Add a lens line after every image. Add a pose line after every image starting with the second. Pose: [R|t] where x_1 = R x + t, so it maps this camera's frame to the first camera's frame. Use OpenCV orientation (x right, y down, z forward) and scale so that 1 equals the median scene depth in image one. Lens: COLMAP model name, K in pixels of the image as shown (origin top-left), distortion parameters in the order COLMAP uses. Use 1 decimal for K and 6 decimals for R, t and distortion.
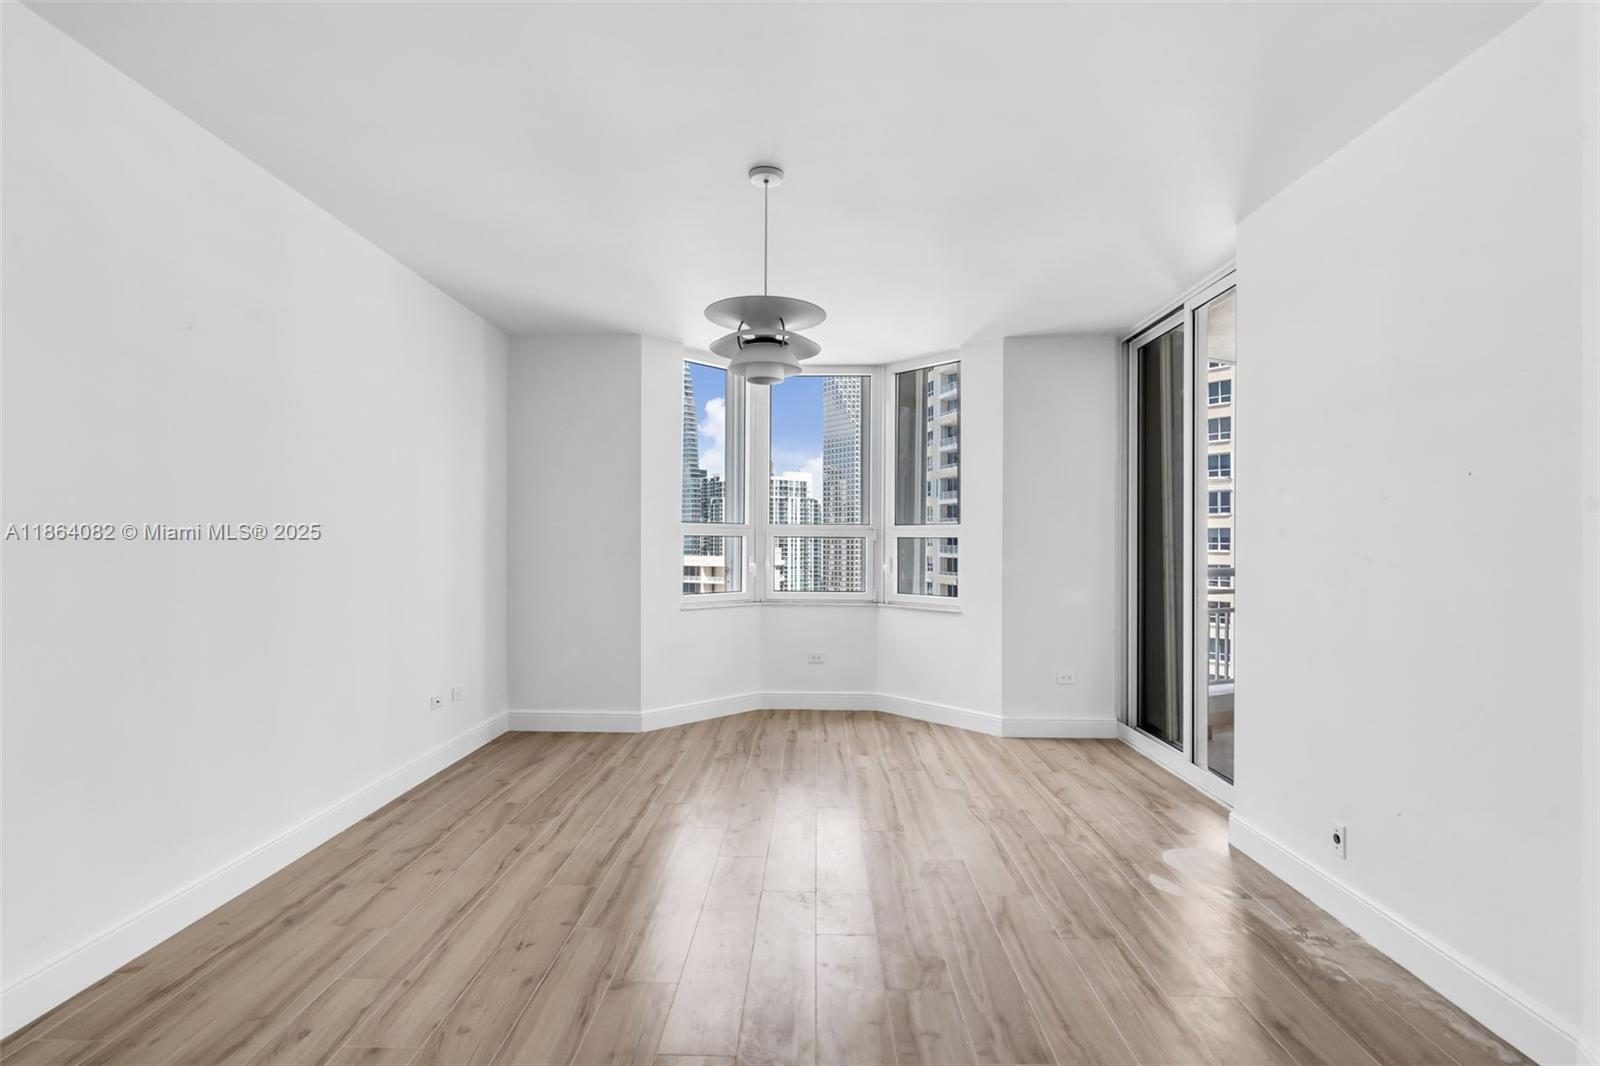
lens RADIAL K [[750.2, 0, 803.6], [0, 750.2, 548.7], [0, 0, 1]] dist [-0.000338, 0.000039]
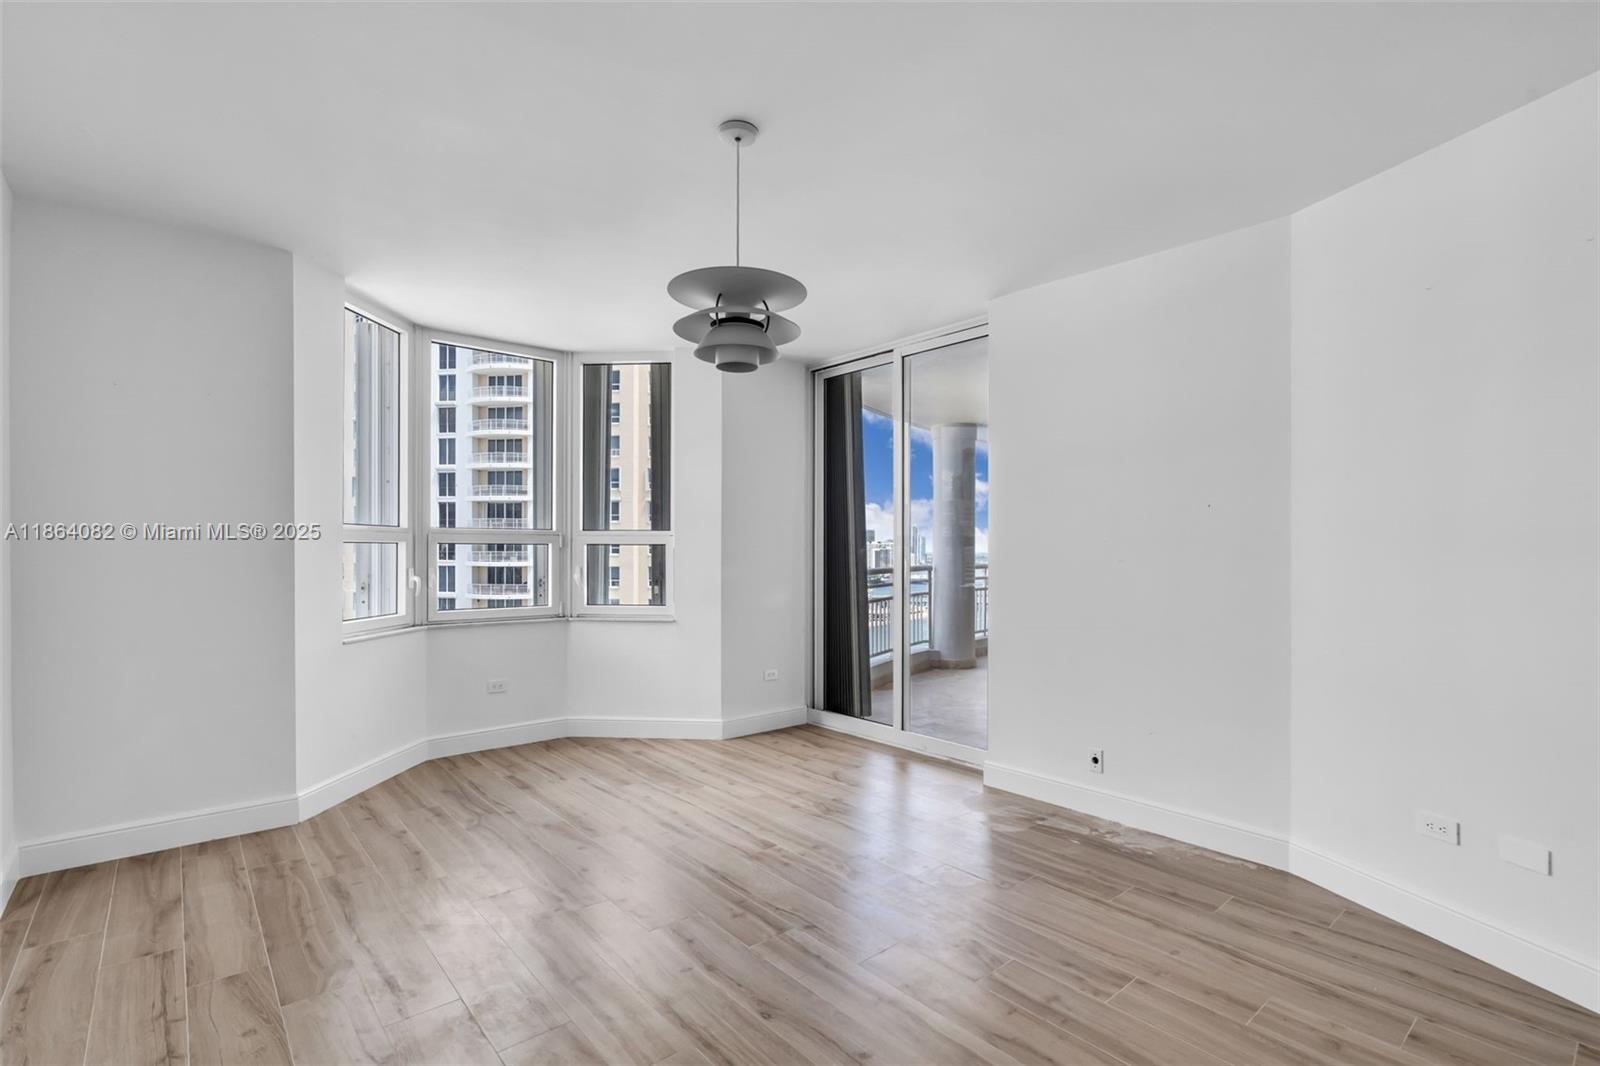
lens RADIAL K [[744.7, 0, 804.3], [0, 744.7, 554.4], [0, 0, 1]] dist [0.000028, 0.000811]
pose [[0.745623, -0.007808, 0.666322, -0.358158], [0.007847, 0.999965, 0.002937, -0.003626], [-0.666322, 0.003039, 0.745658, 0.186727]]
